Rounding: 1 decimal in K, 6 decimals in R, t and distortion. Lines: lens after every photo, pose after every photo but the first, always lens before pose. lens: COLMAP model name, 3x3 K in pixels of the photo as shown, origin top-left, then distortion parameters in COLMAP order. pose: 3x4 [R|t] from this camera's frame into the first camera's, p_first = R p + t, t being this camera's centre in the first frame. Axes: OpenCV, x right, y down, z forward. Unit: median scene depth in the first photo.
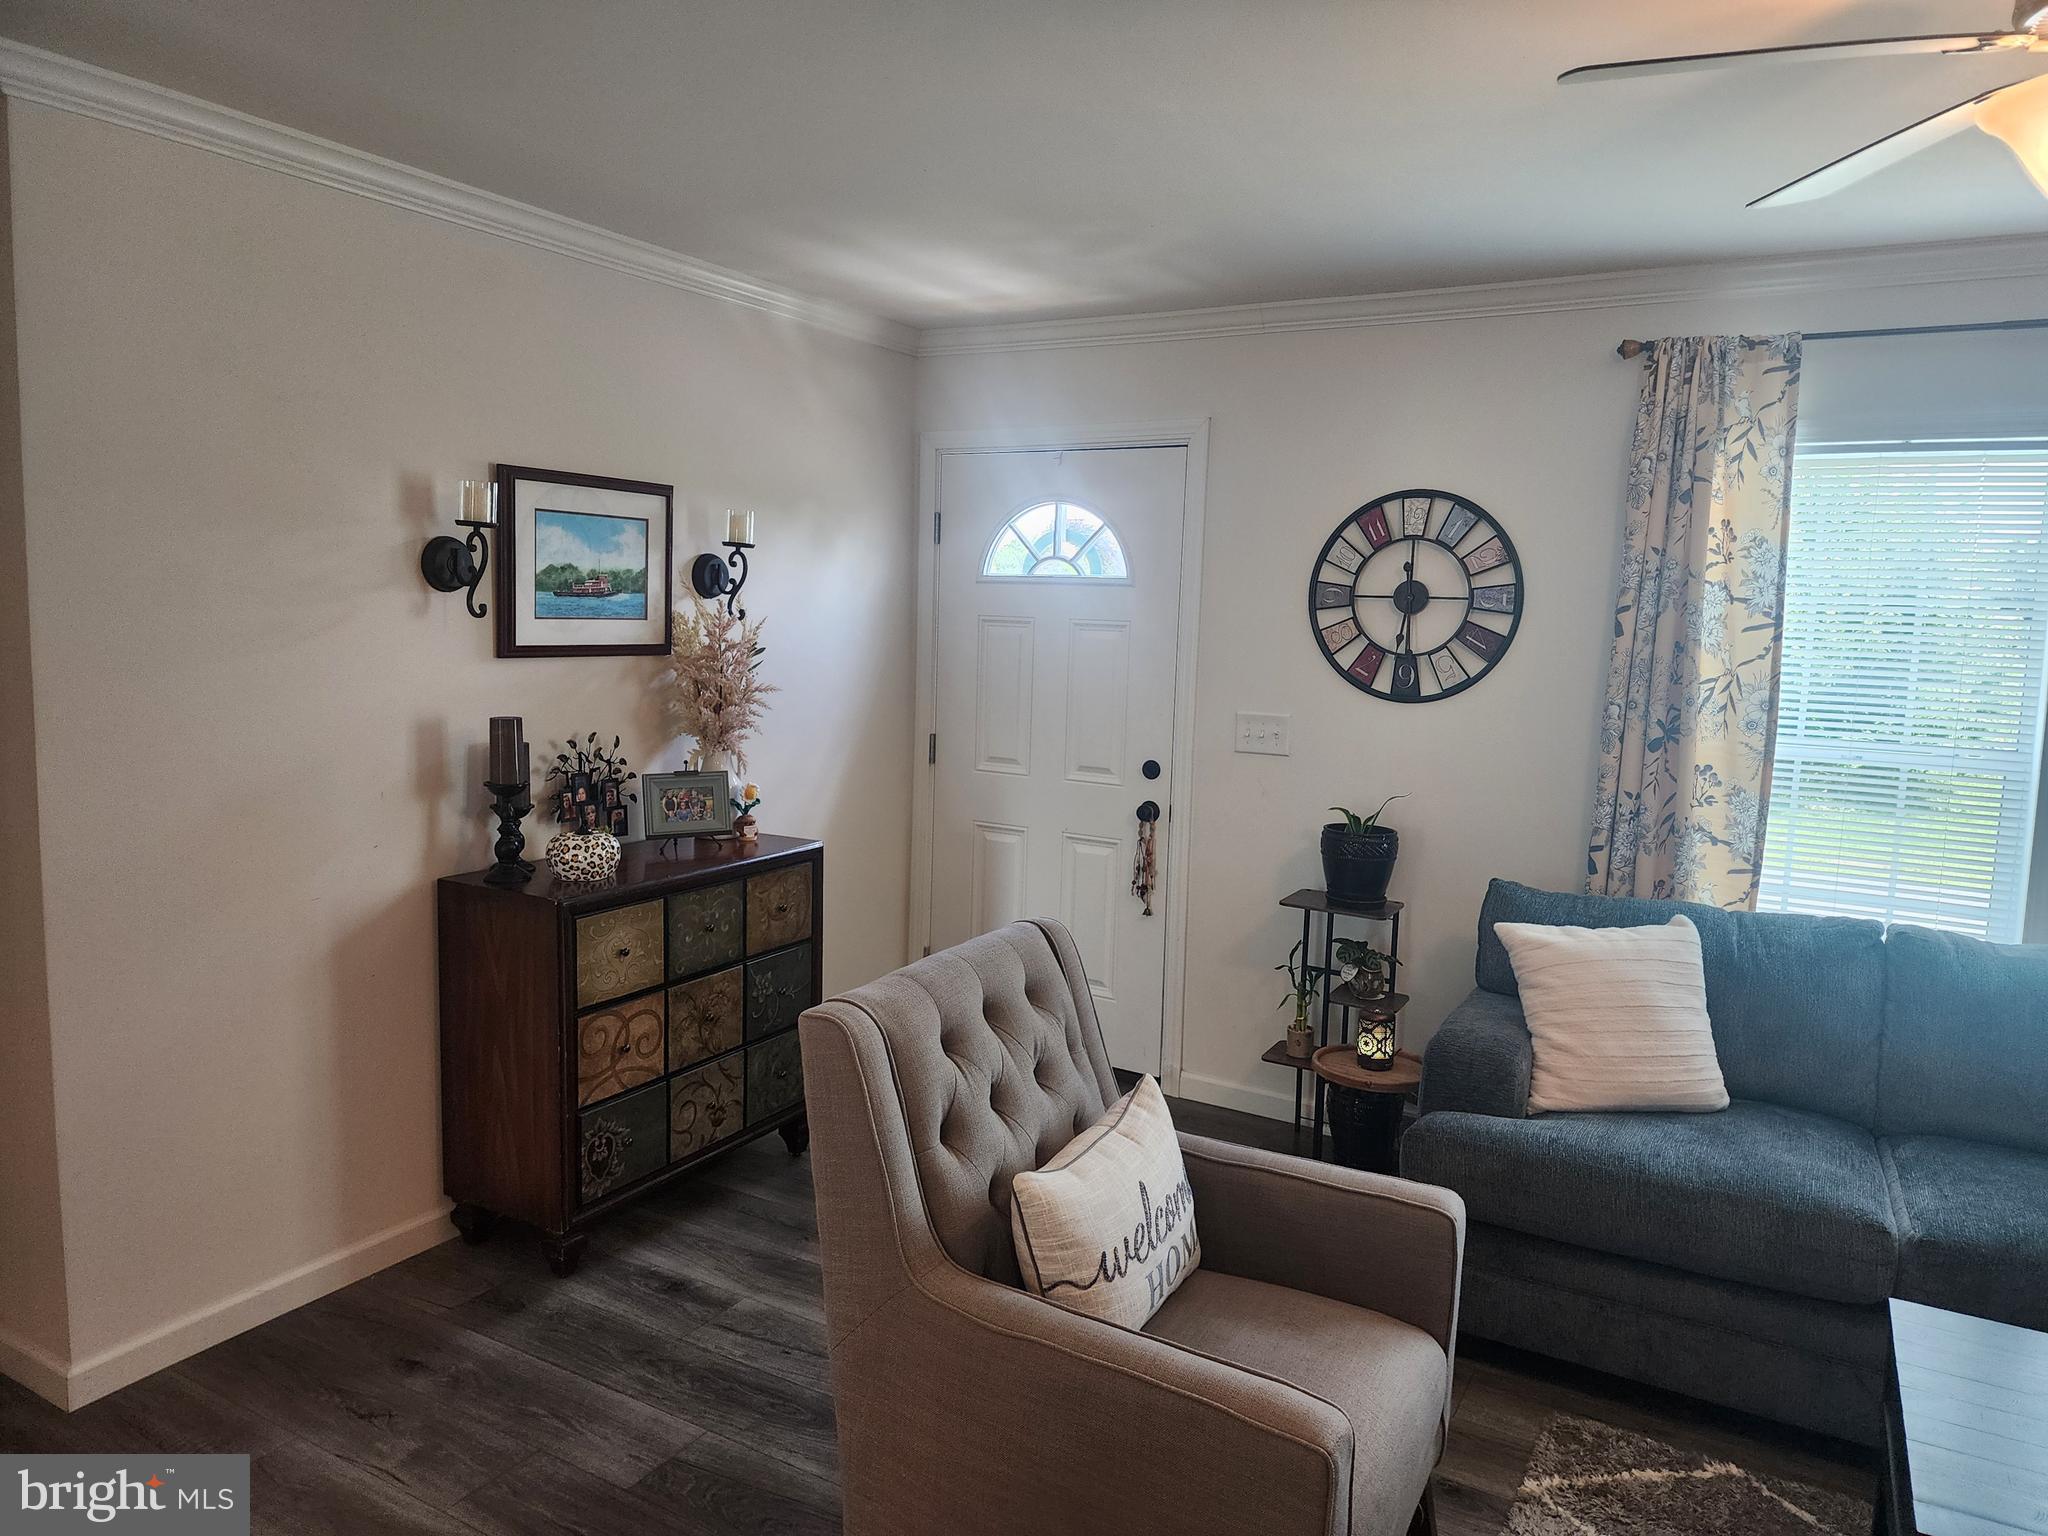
lens RADIAL K [[1356.3, 0, 1018.9], [0, 1356.3, 764.6], [0, 0, 1]] dist [0.021331, -0.018871]
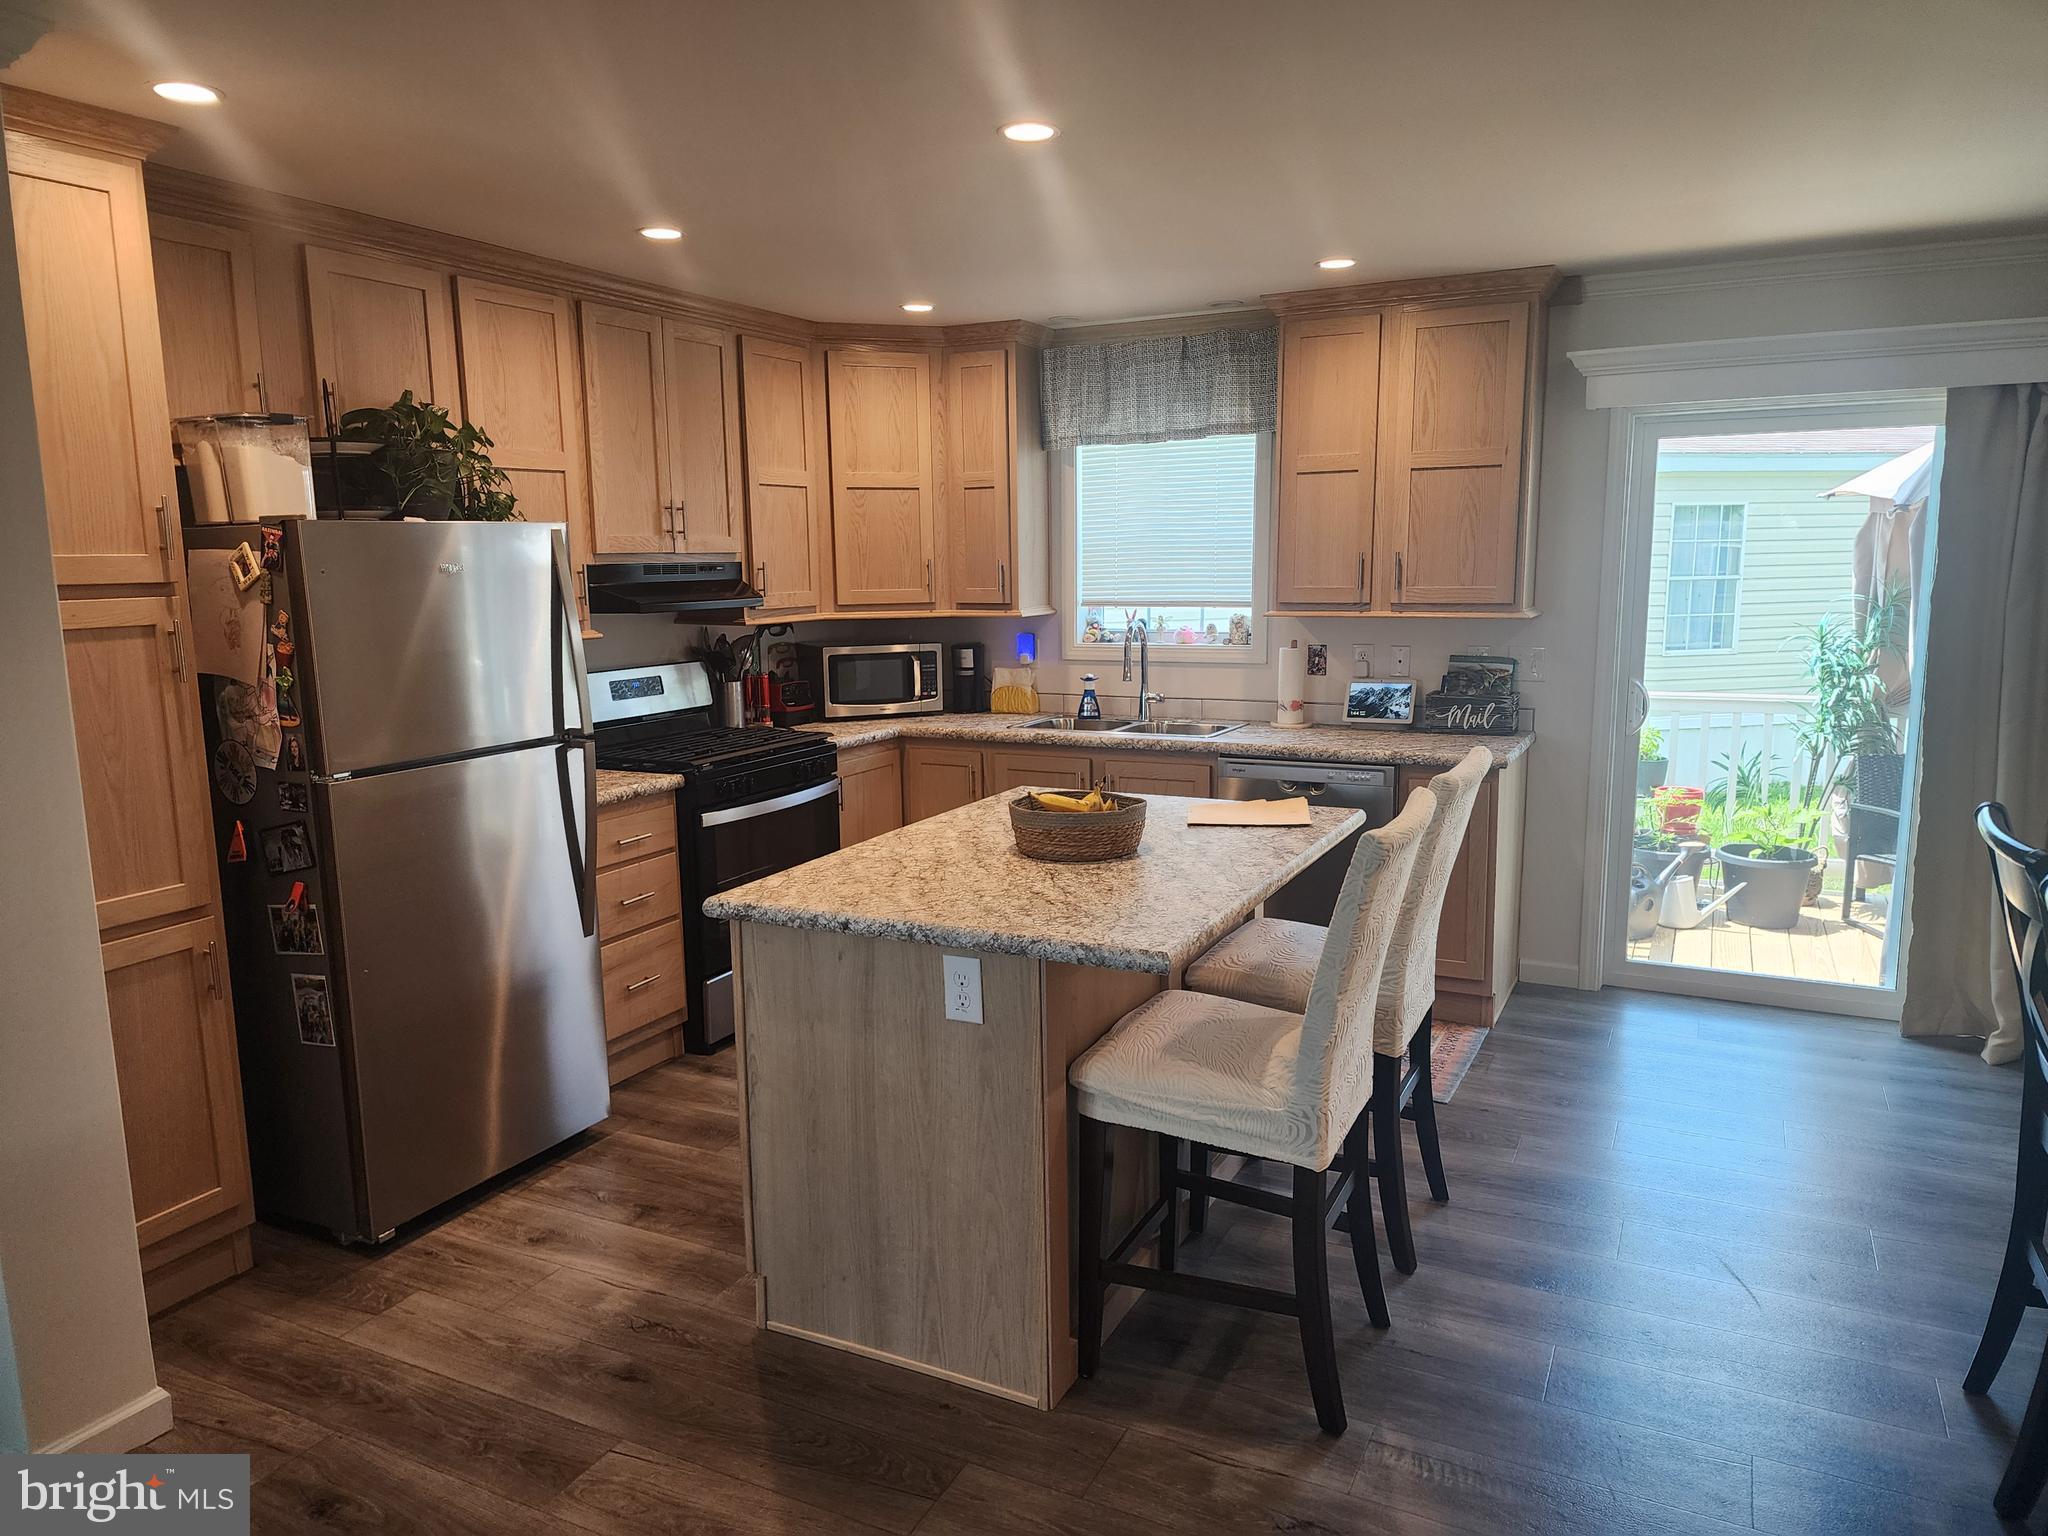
lens RADIAL K [[1356.3, 0, 1027.0], [0, 1356.3, 765.0], [0, 0, 1]] dist [0.021331, -0.018871]
pose [[-0.997385, -0.005905, -0.072023, -0.665266], [-0.025291, 0.962148, 0.271352, -0.260240], [0.067695, 0.272464, -0.959782, 1.865405]]
